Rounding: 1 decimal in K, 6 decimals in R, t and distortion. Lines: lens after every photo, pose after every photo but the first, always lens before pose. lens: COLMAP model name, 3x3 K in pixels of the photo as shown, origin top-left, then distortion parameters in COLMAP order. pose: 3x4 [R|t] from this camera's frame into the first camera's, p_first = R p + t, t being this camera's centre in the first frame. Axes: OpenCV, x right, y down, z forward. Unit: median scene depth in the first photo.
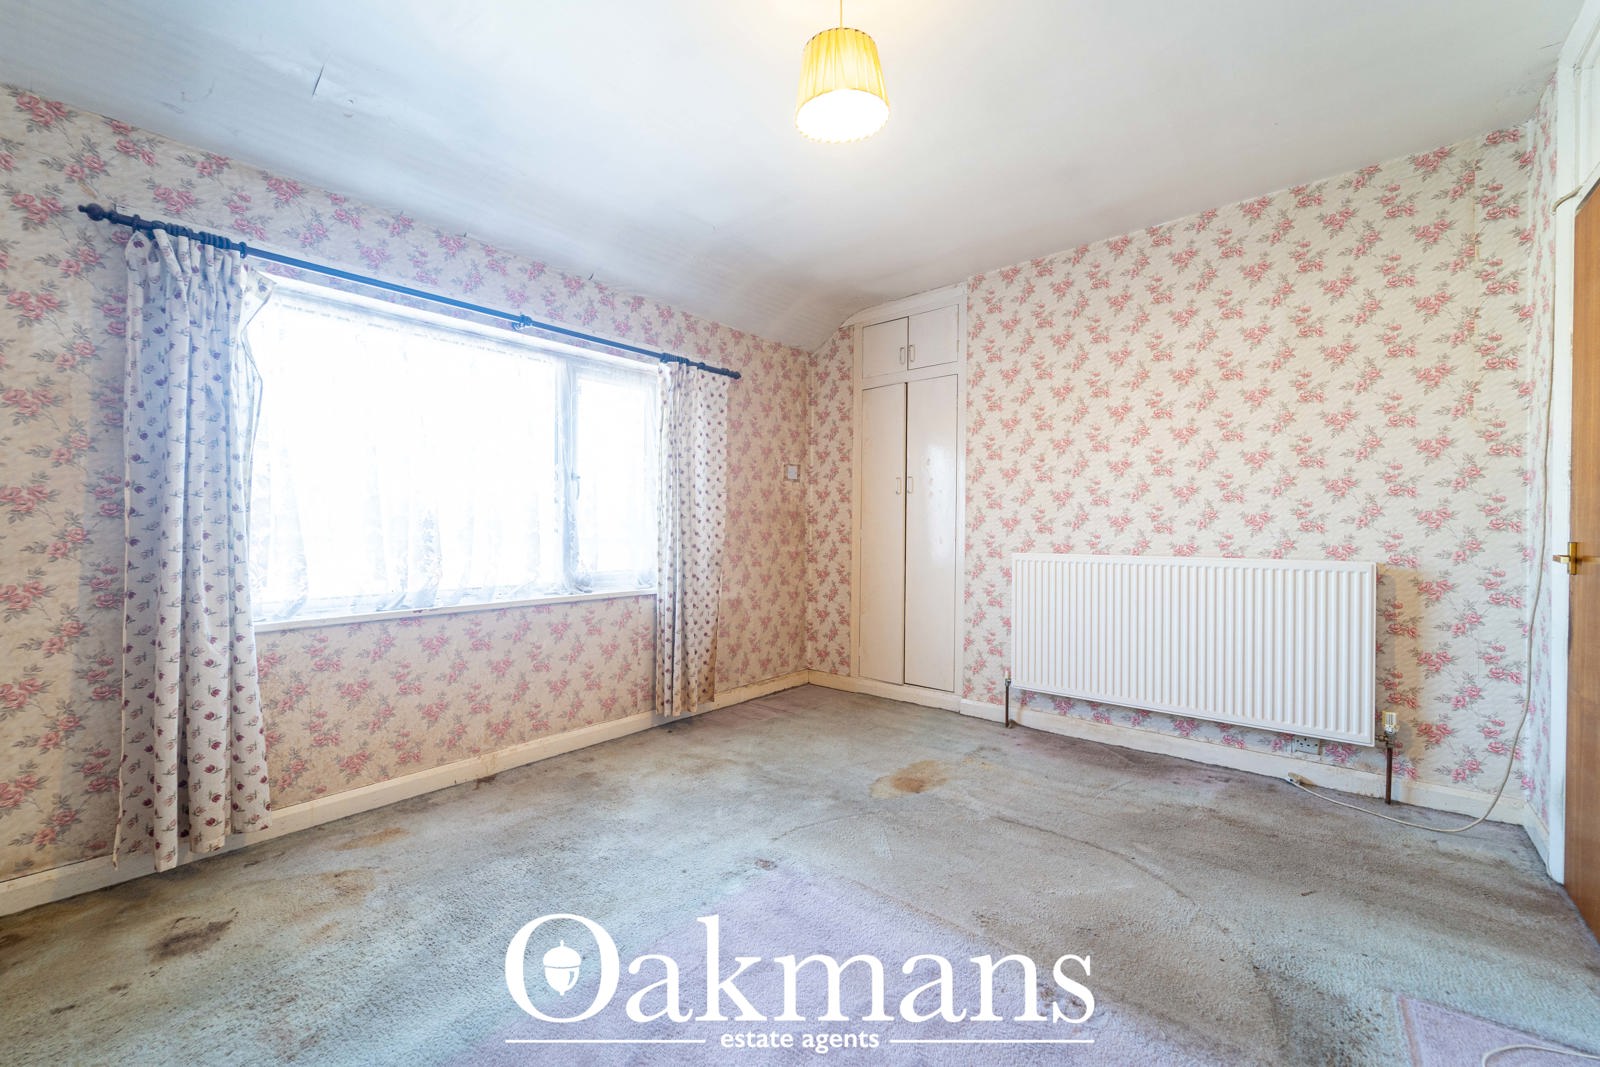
lens RADIAL K [[642.2, 0, 796.5], [0, 642.2, 529.6], [0, 0, 1]] dist [-0.001773, -0.000768]
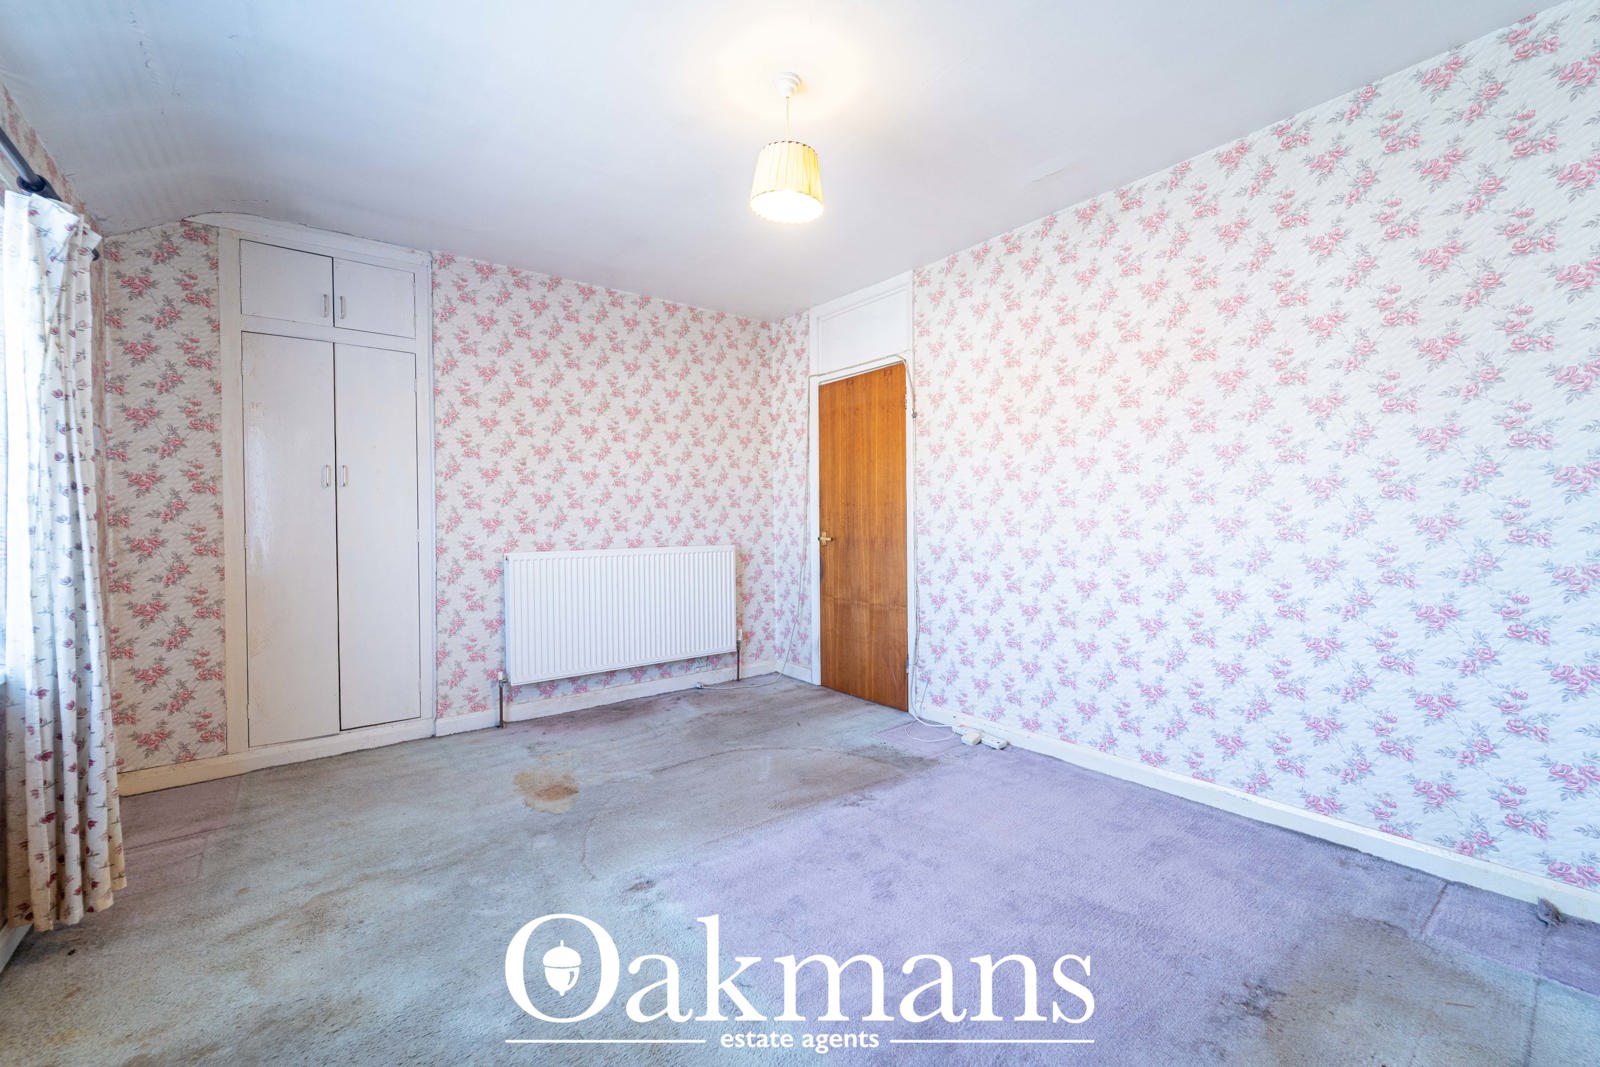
lens RADIAL K [[642.2, 0, 795.8], [0, 642.2, 530.3], [0, 0, 1]] dist [-0.001773, -0.000768]
pose [[0.200039, -0.018039, 0.979622, -0.609701], [0.011259, 0.999807, 0.016111, -0.012266], [-0.979723, 0.007807, 0.200204, 0.384829]]
